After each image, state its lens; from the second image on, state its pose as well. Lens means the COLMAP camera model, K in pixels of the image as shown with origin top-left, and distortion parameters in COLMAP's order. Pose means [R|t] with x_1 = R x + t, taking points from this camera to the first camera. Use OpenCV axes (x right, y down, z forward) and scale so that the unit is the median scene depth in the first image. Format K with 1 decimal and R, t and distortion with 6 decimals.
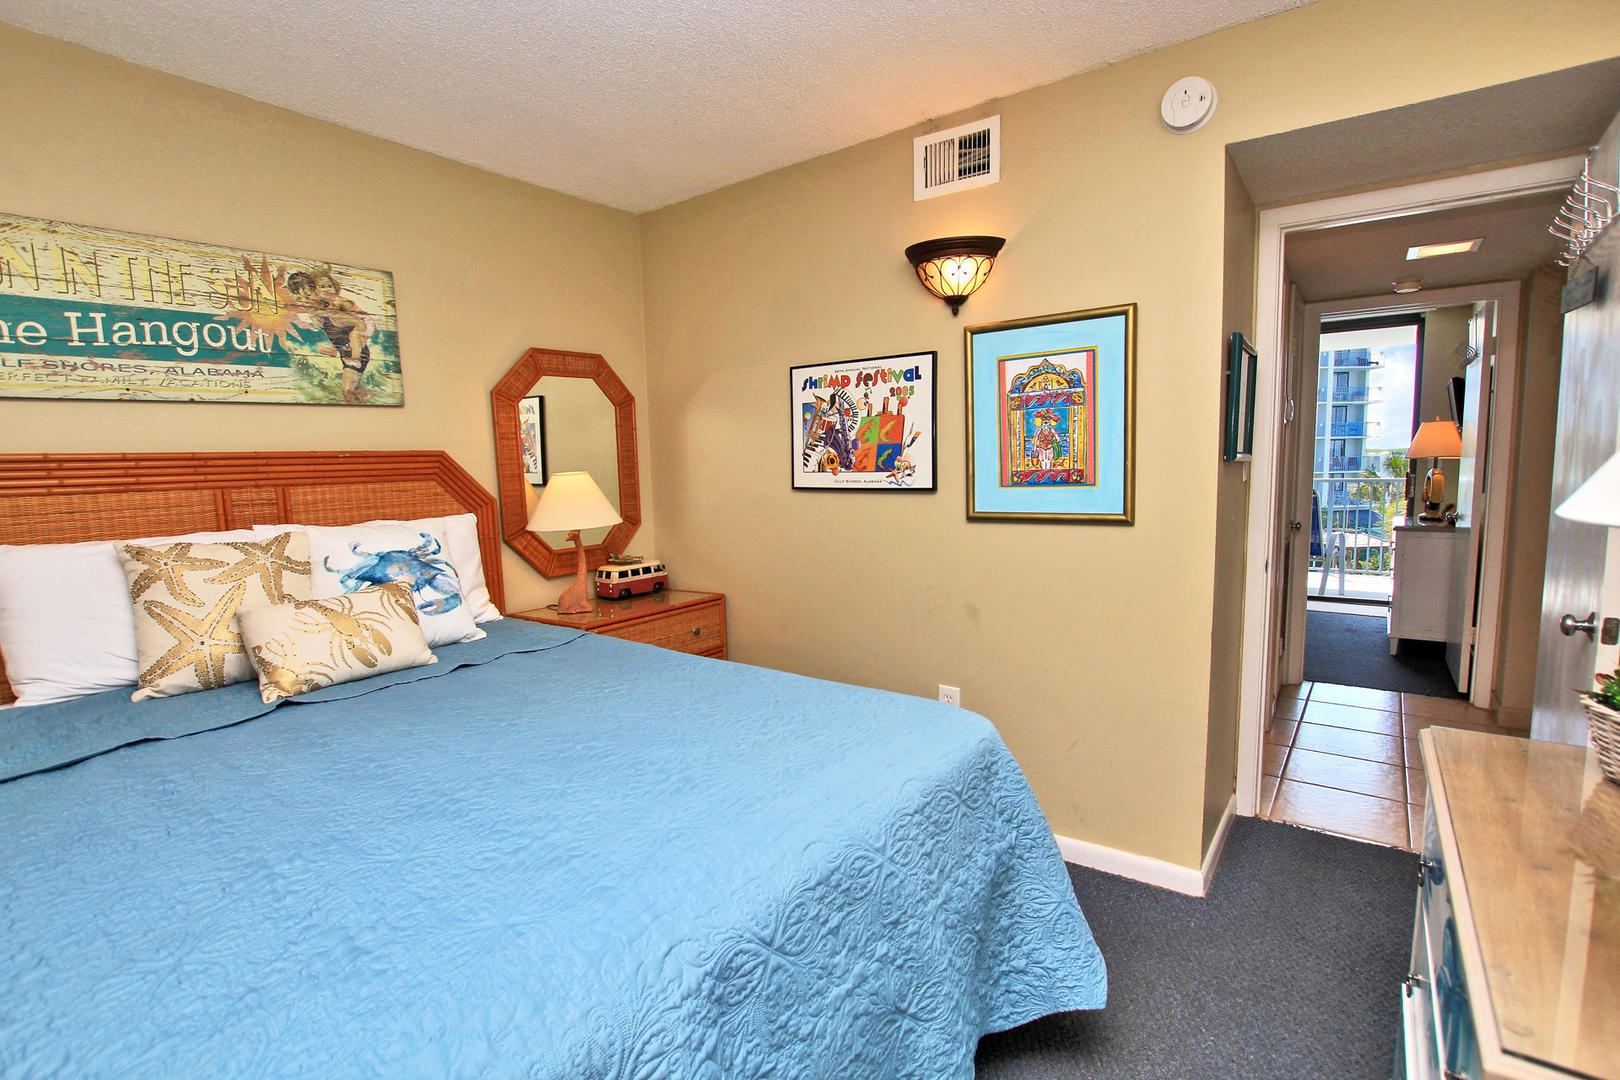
lens RADIAL K [[765.3, 0, 810.0], [0, 765.3, 540.0], [0, 0, 1]] dist [-0.013683, -0.000417]
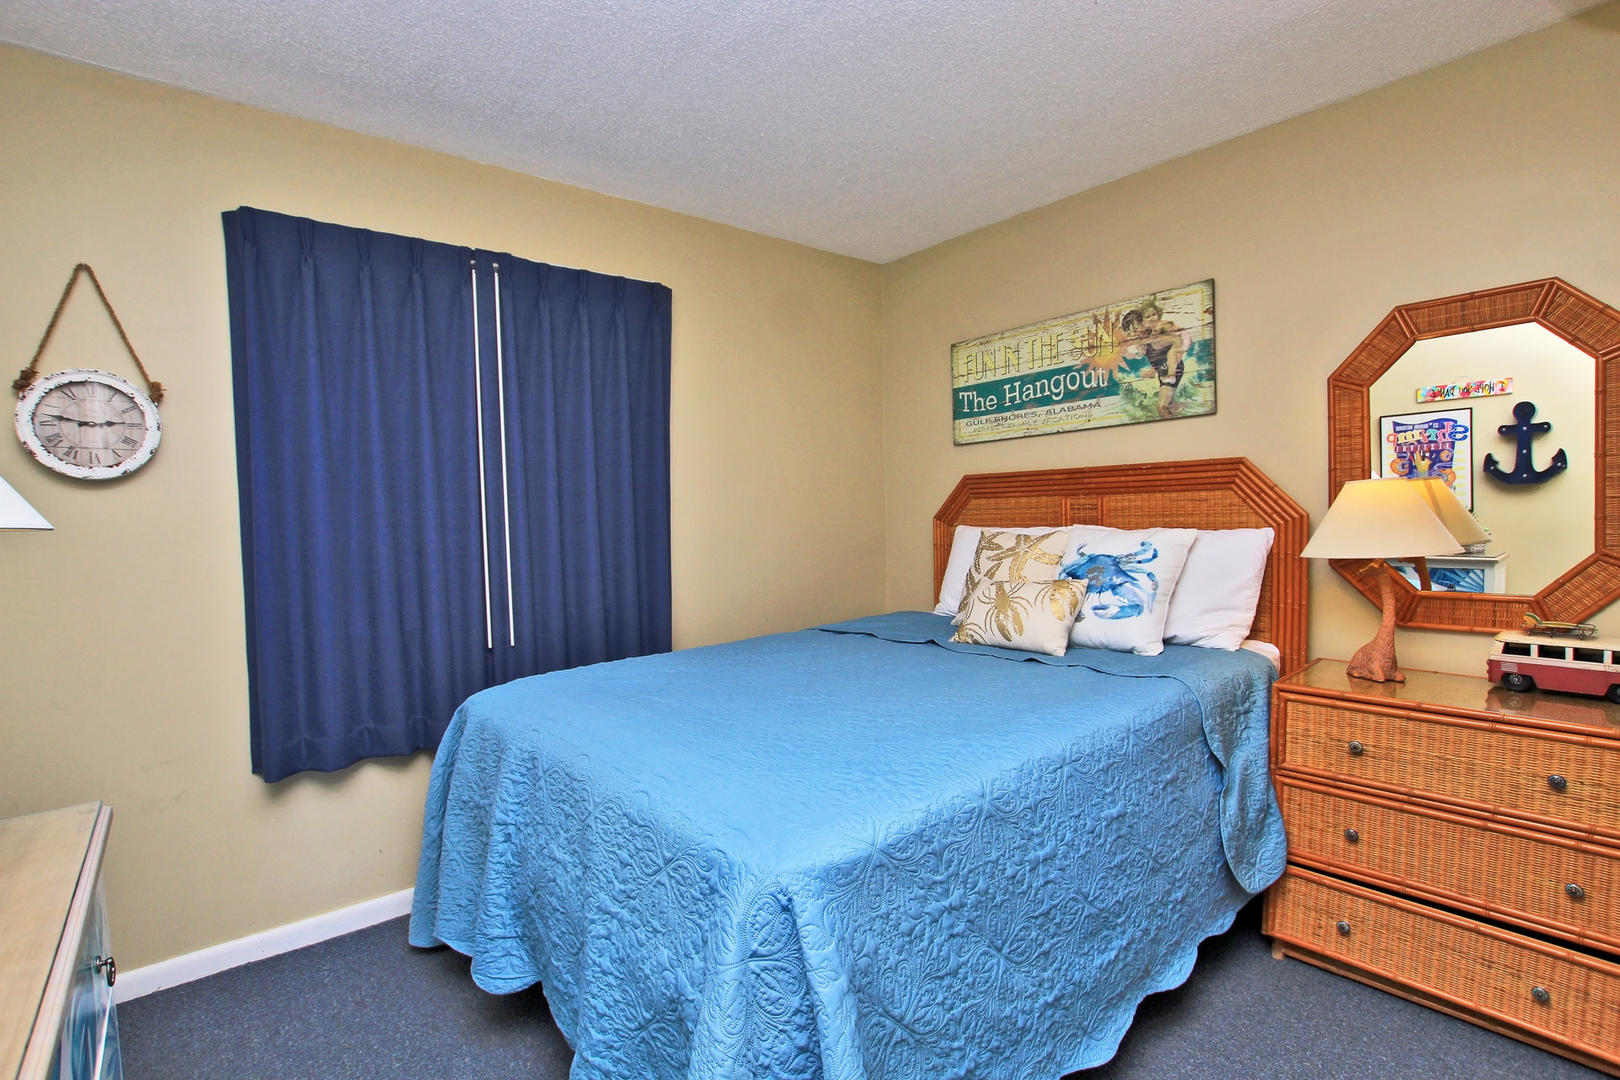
lens RADIAL K [[765.3, 0, 810.0], [0, 765.3, 540.0], [0, 0, 1]] dist [-0.013683, -0.000417]
pose [[-0.222876, 0.071623, -0.972212, 0.611588], [-0.067137, 0.993802, 0.088604, -0.075066], [0.972532, 0.085019, -0.216686, 0.816339]]
